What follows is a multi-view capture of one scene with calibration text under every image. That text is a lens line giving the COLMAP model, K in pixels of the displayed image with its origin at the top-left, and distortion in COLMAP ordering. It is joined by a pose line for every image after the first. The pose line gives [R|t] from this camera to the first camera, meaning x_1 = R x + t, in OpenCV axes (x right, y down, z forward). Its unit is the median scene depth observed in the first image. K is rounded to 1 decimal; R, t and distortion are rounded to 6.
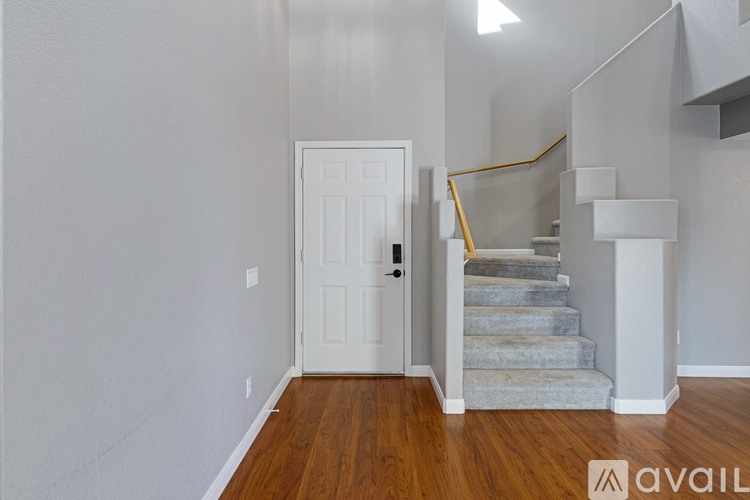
lens RADIAL K [[401.5, 0, 374.5], [0, 401.5, 231.6], [0, 0, 1]] dist [-0.000171, 0.000162]
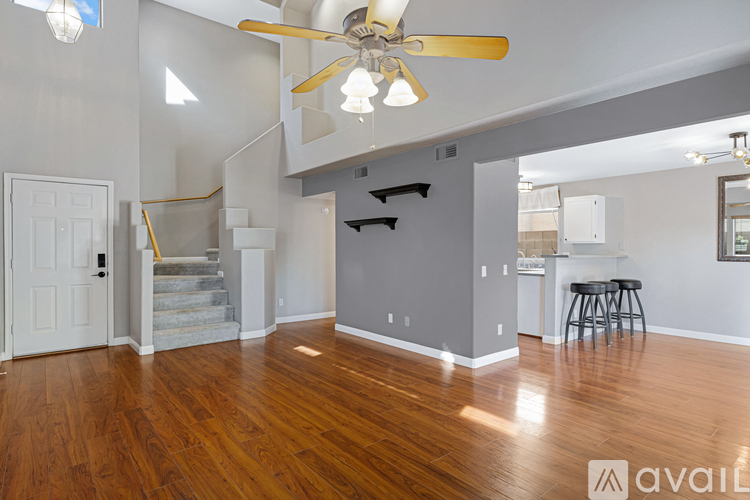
lens RADIAL K [[410.2, 0, 375.0], [0, 410.2, 250.0], [0, 0, 1]] dist [-0.001818, 0.000134]
pose [[0.766298, -0.004922, 0.642466, -0.135375], [-0.004342, 0.999908, 0.012840, -0.004550], [-0.642471, -0.012629, 0.766206, -0.735462]]
